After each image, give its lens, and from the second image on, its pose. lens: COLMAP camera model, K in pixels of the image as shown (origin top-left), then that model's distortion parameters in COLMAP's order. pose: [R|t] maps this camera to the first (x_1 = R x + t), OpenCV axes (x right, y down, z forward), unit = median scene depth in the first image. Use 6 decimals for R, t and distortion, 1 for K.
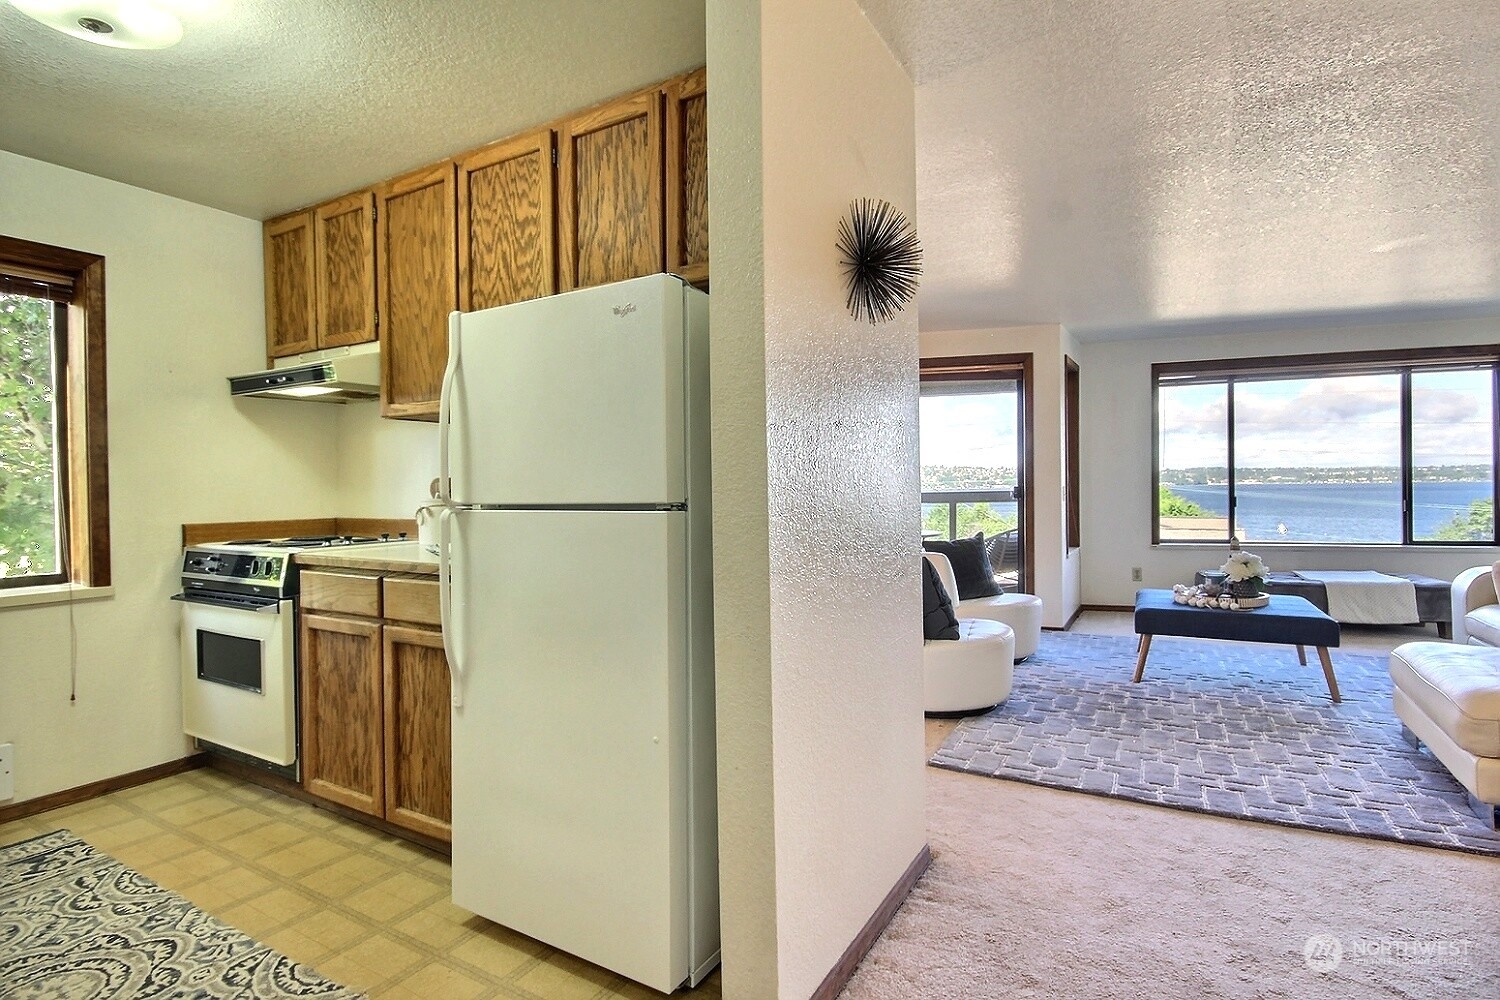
lens RADIAL K [[753.2, 0, 744.5], [0, 753.2, 494.8], [0, 0, 1]] dist [0.007216, -0.005565]
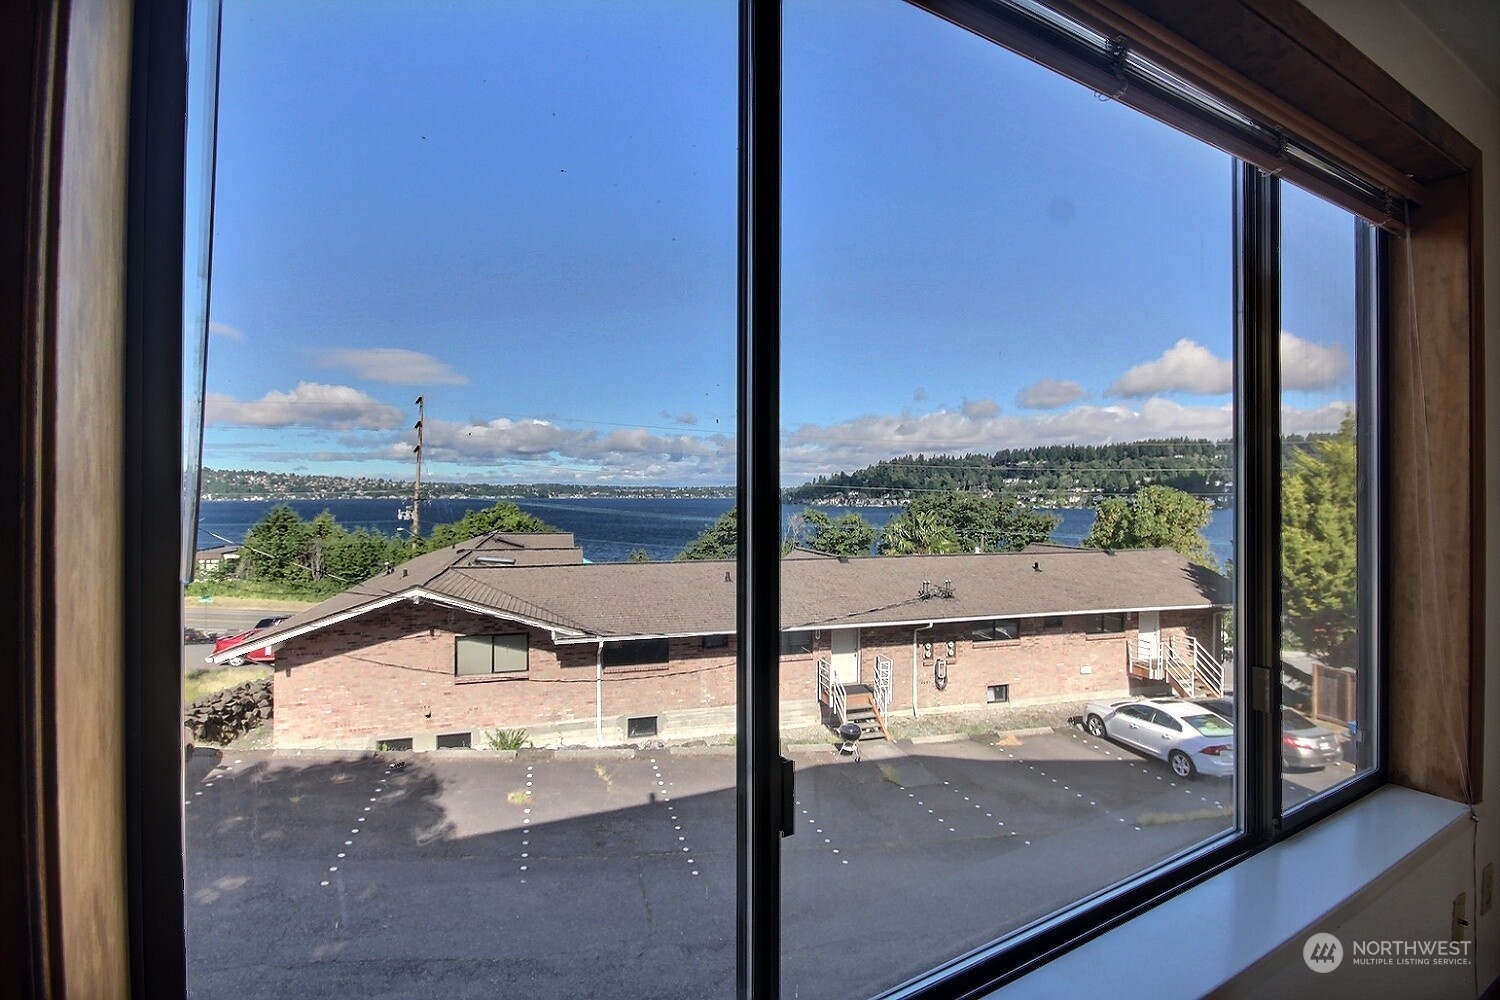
lens RADIAL K [[698.9, 0, 759.1], [0, 698.9, 492.6], [0, 0, 1]] dist [-0.000607, -0.004807]
pose [[0.664412, 0.017380, 0.747165, 0.785003], [-0.003444, 0.999790, -0.020194, -0.065354], [-0.747359, 0.010844, 0.664332, 1.330440]]
